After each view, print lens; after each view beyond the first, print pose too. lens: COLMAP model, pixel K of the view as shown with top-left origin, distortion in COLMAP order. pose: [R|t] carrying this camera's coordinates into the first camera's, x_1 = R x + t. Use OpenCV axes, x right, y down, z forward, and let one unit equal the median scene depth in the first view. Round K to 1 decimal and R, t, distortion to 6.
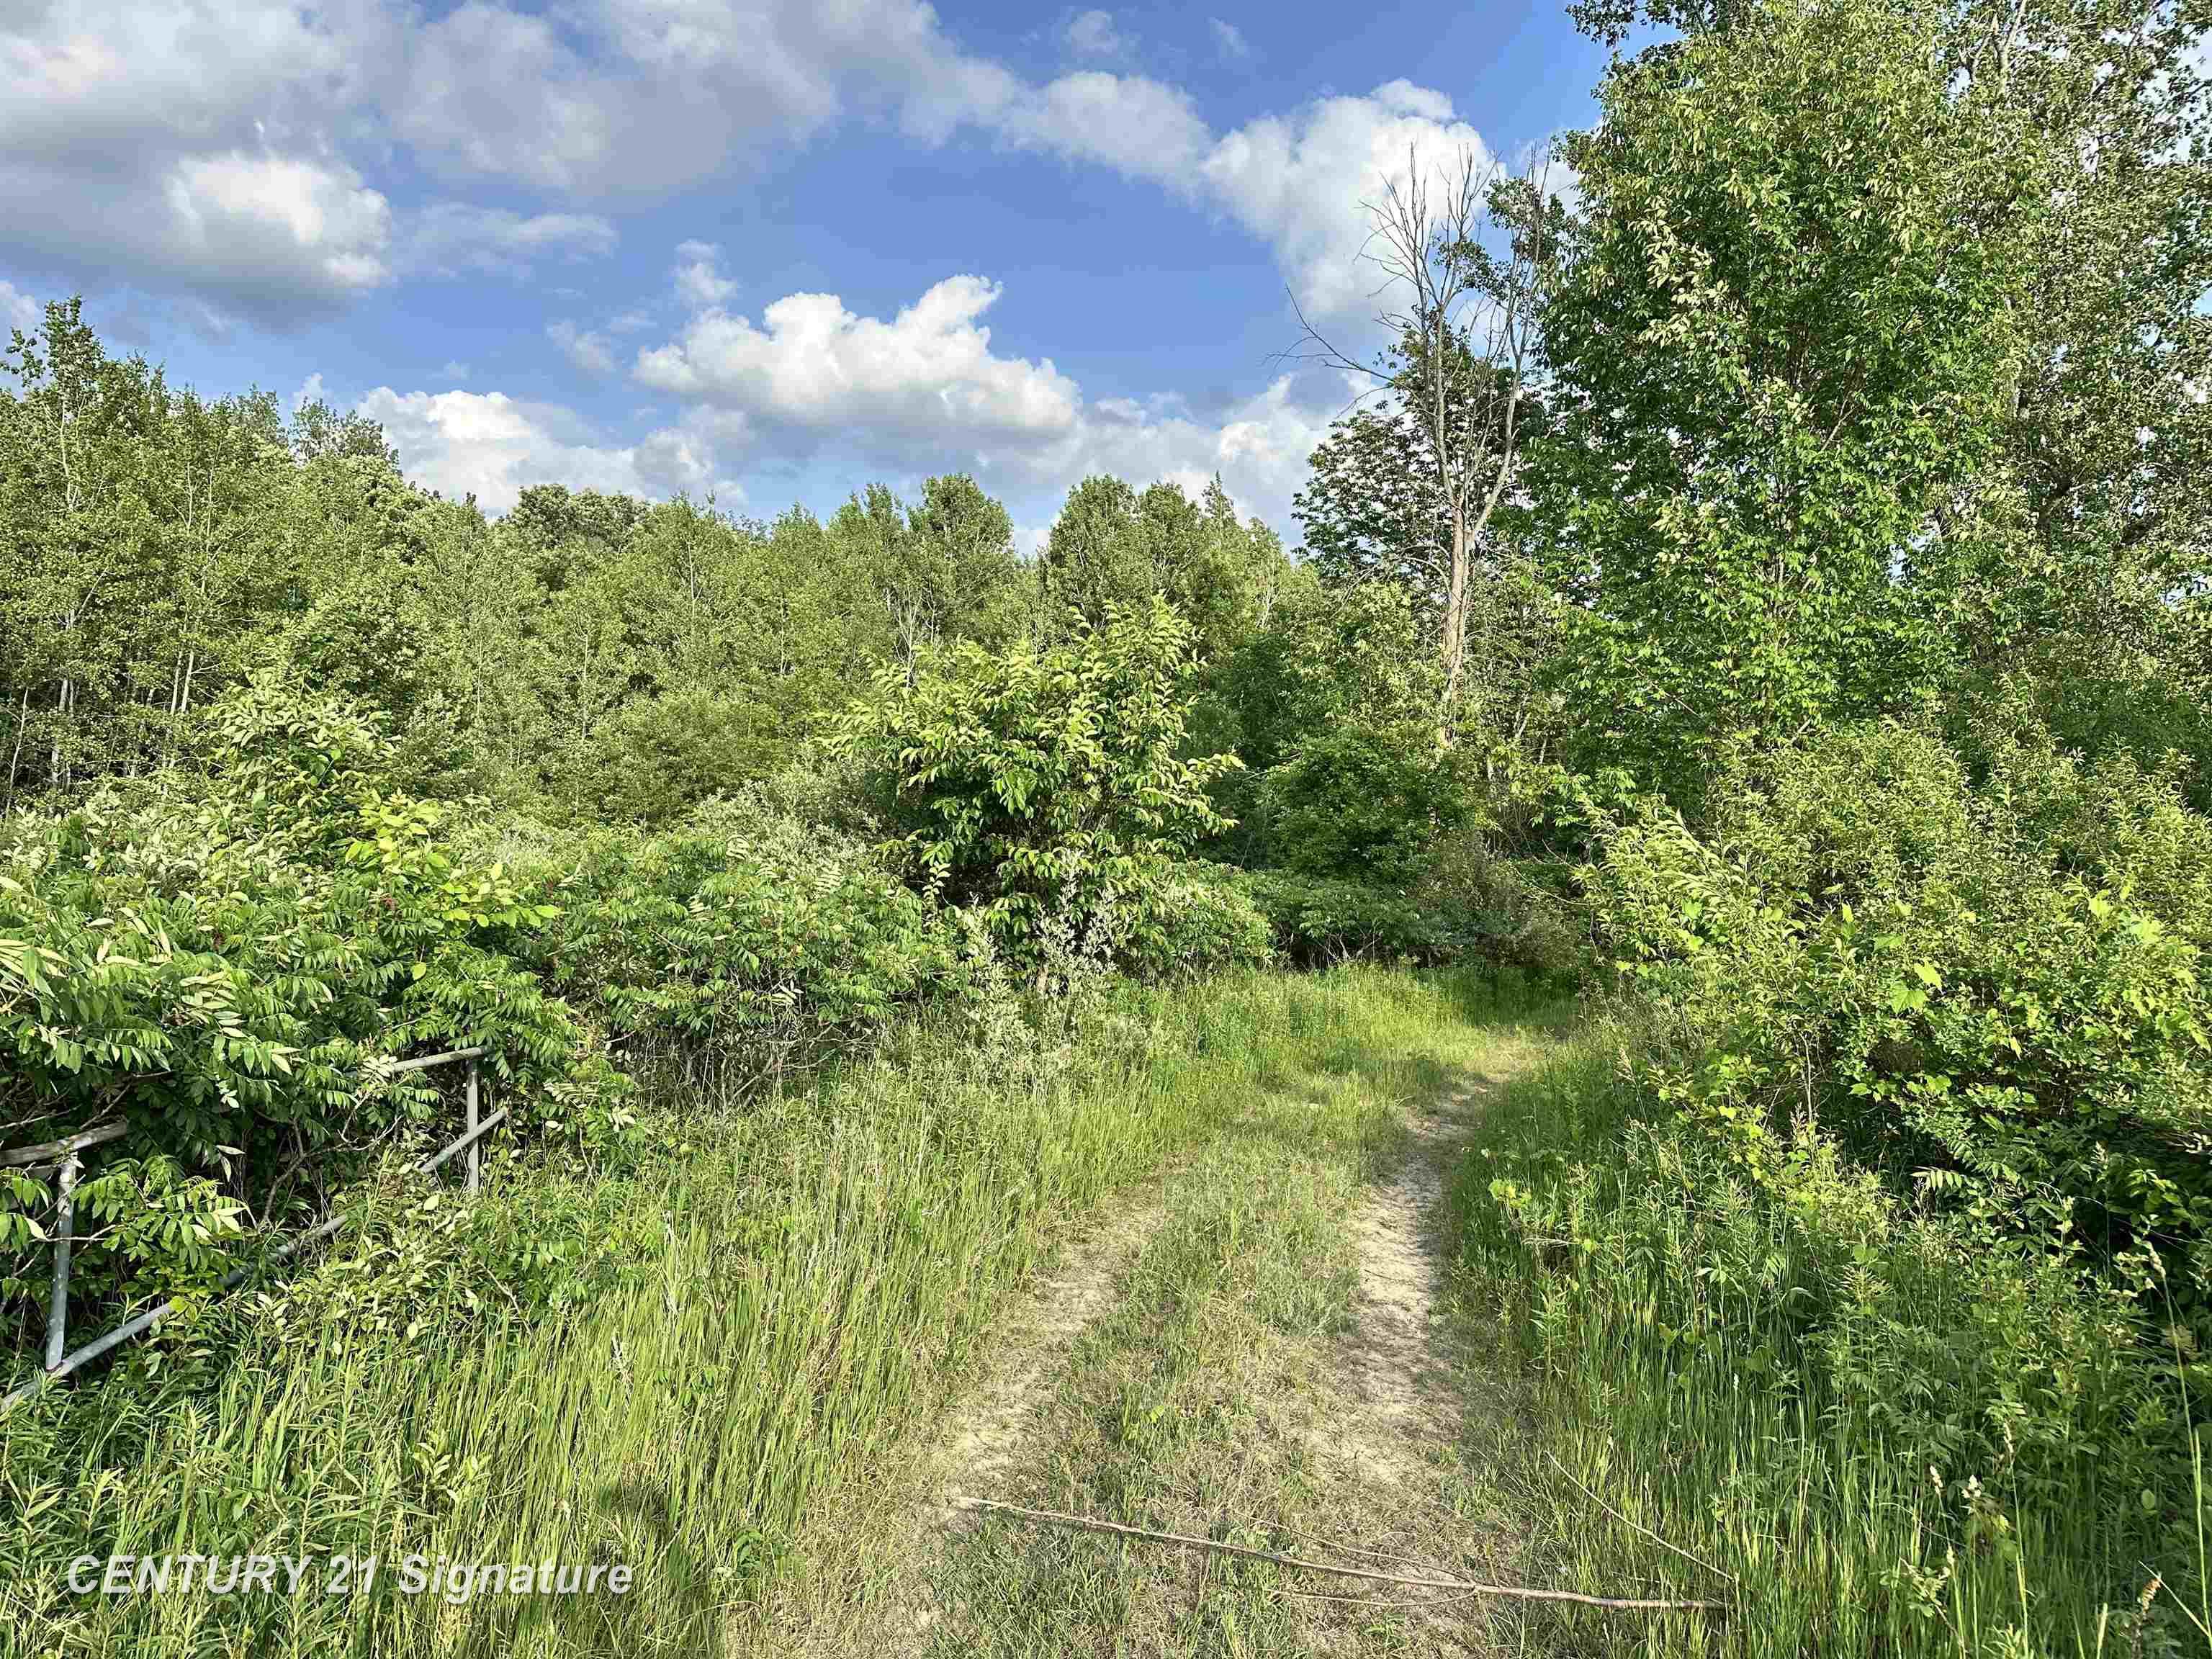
lens RADIAL K [[1605.4, 0, 1106.0], [0, 1605.4, 829.5], [0, 0, 1]] dist [0.080647, -0.081791]
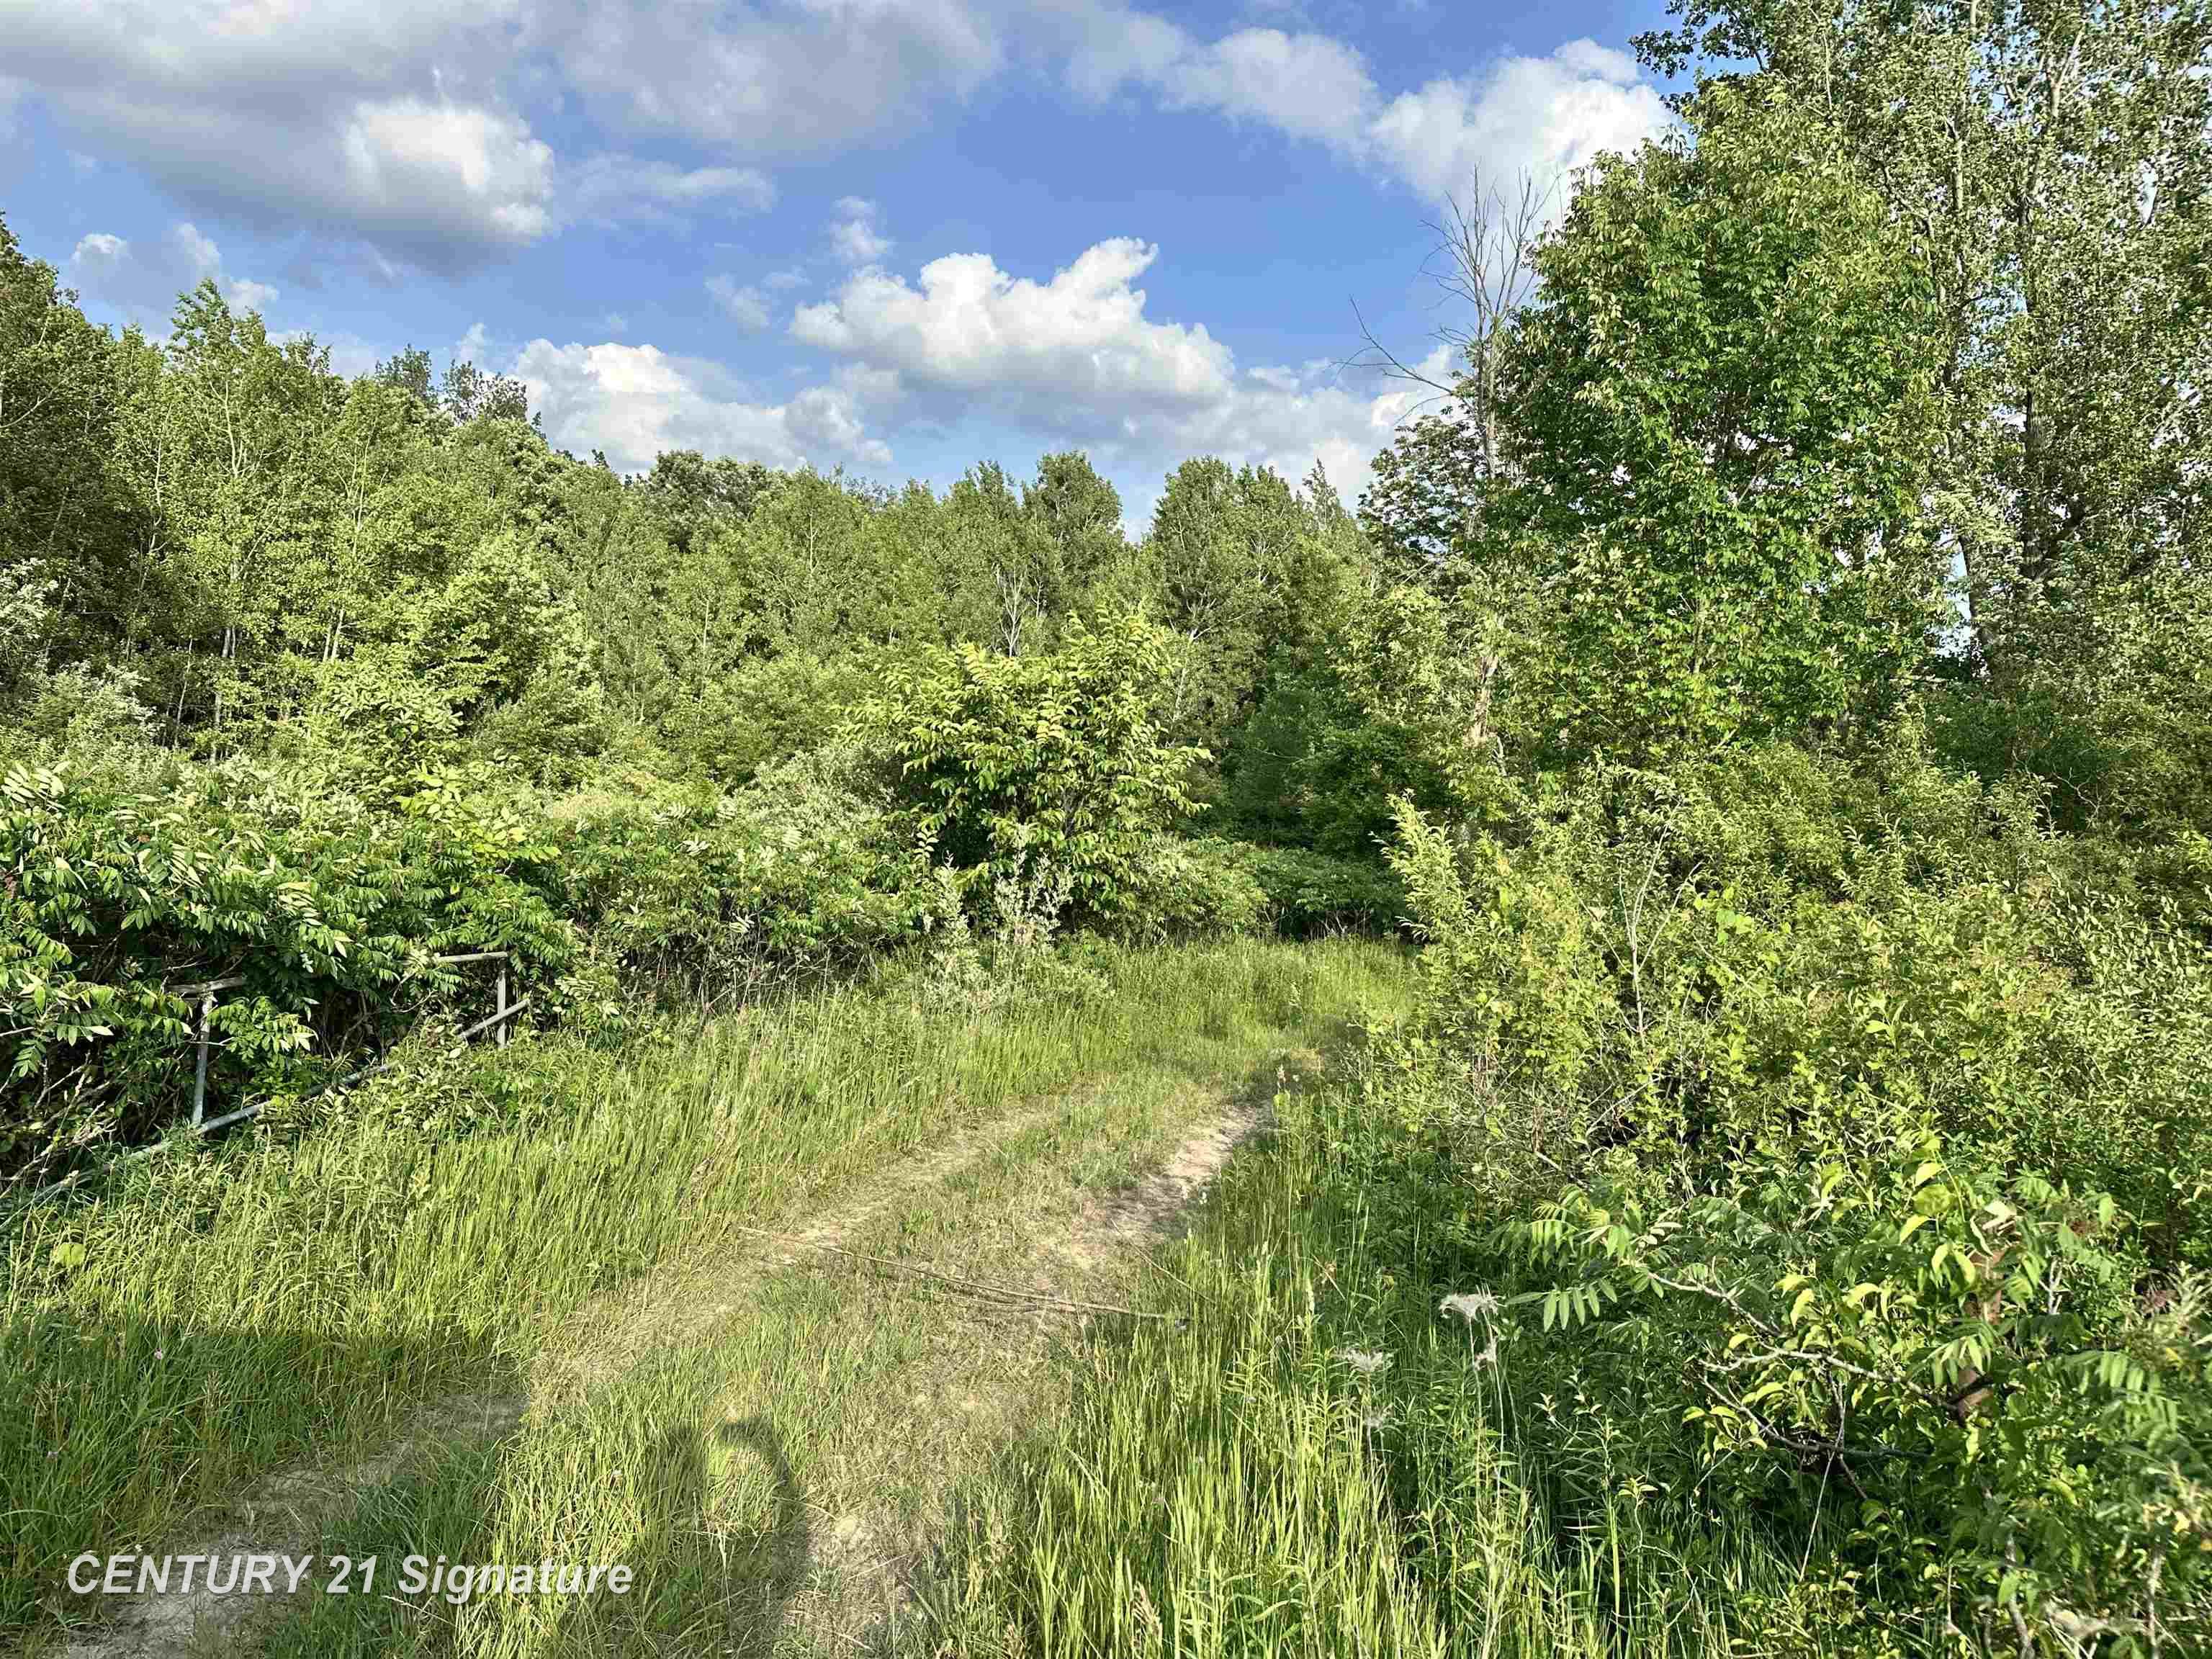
lens RADIAL K [[1562.4, 0, 1111.2], [0, 1562.4, 844.0], [0, 0, 1]] dist [0.123444, -0.174113]
pose [[0.997243, 0.044051, -0.059719, 0.112004], [-0.042450, 0.998711, 0.027813, -0.008004], [0.060867, -0.025201, 0.997828, -0.167310]]
